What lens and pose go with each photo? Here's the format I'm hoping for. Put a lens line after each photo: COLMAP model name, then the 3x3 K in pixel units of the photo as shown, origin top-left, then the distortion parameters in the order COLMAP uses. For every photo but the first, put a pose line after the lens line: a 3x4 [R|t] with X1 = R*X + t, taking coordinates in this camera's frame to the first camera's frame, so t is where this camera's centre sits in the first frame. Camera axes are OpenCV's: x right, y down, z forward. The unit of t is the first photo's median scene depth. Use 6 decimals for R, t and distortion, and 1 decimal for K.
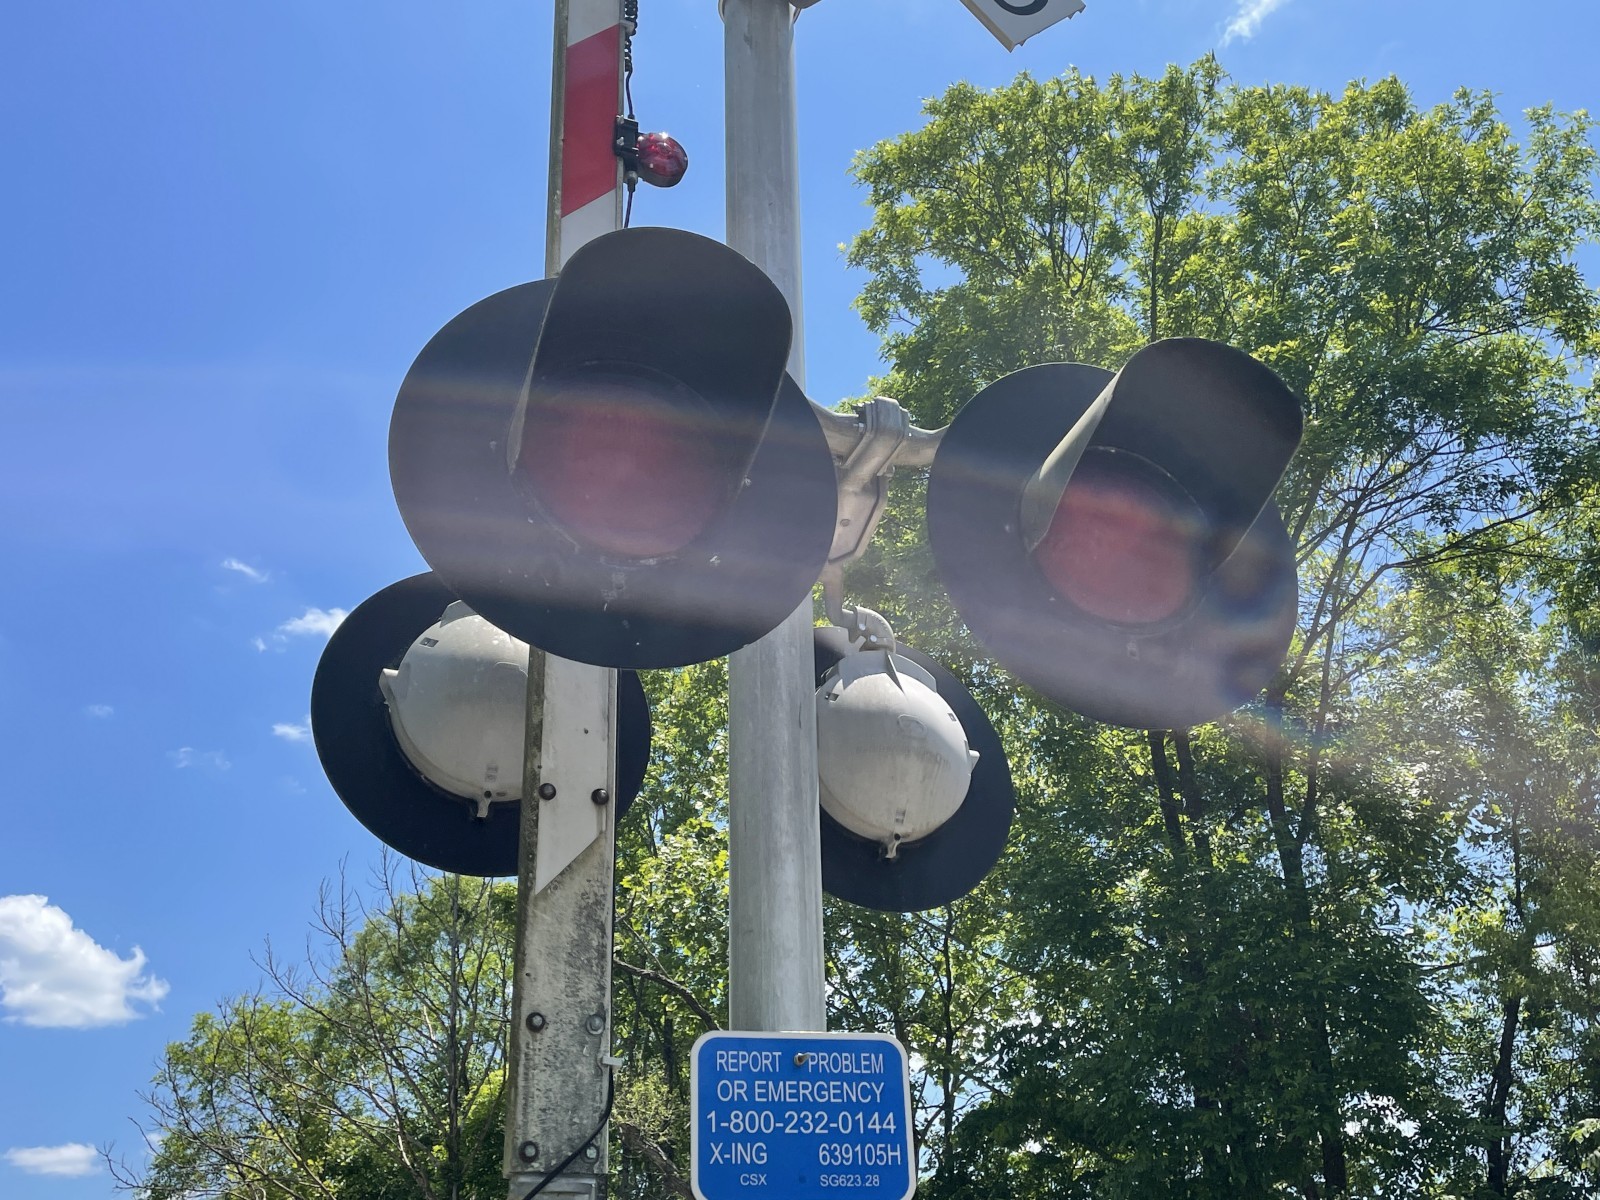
lens RADIAL K [[1639.6, 0, 795.6], [0, 1639.6, 571.6], [0, 0, 1]] dist [0.043317, -0.039554]
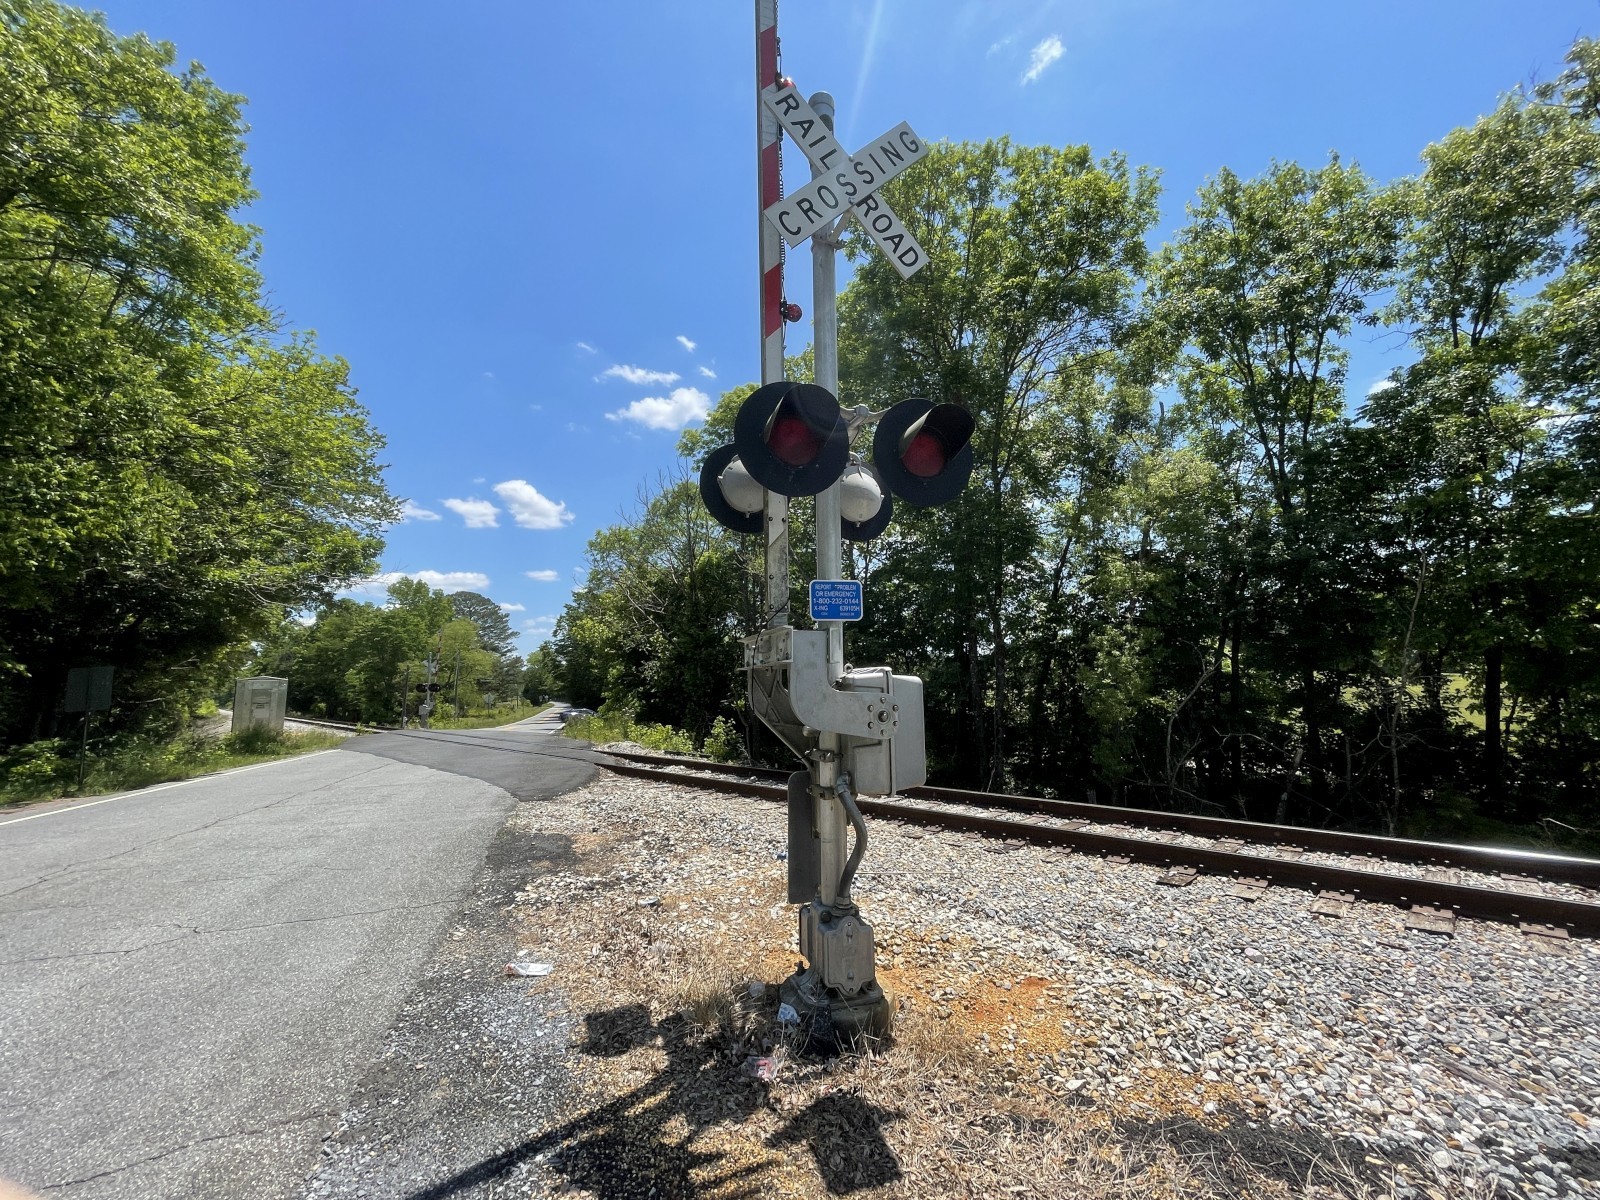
lens RADIAL K [[637.9, 0, 800.0], [0, 637.9, 600.0], [0, 0, 1]] dist [0.000248, -0.000348]
pose [[0.999777, 0.015938, -0.013850, -0.046506], [-0.009779, 0.930851, 0.365268, -0.185377], [0.018714, -0.365052, 0.930799, -0.363653]]
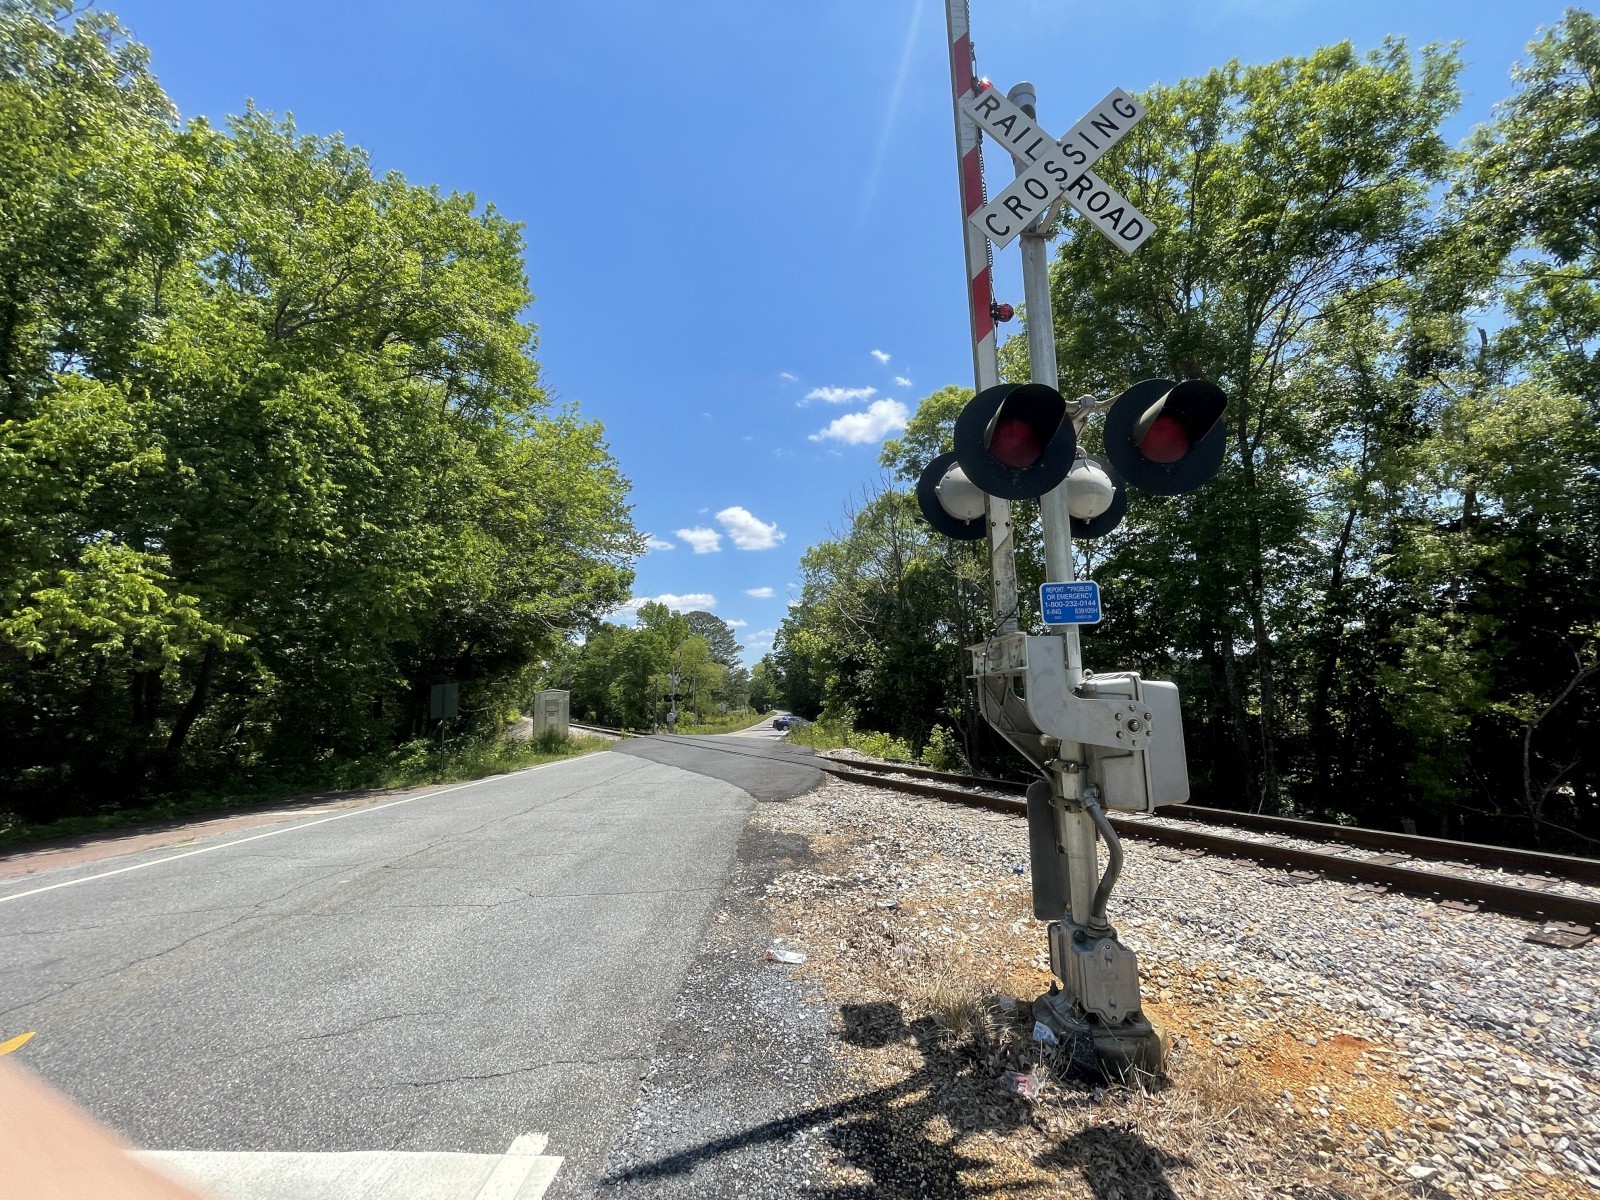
lens RADIAL K [[637.1, 0, 806.4], [0, 637.1, 599.4], [0, 0, 1]] dist [-0.000876, -0.000034]
pose [[0.946573, -0.038697, -0.320161, -0.075971], [0.149934, 0.931760, 0.330670, -0.201210], [0.285517, -0.361006, 0.887781, -0.391663]]
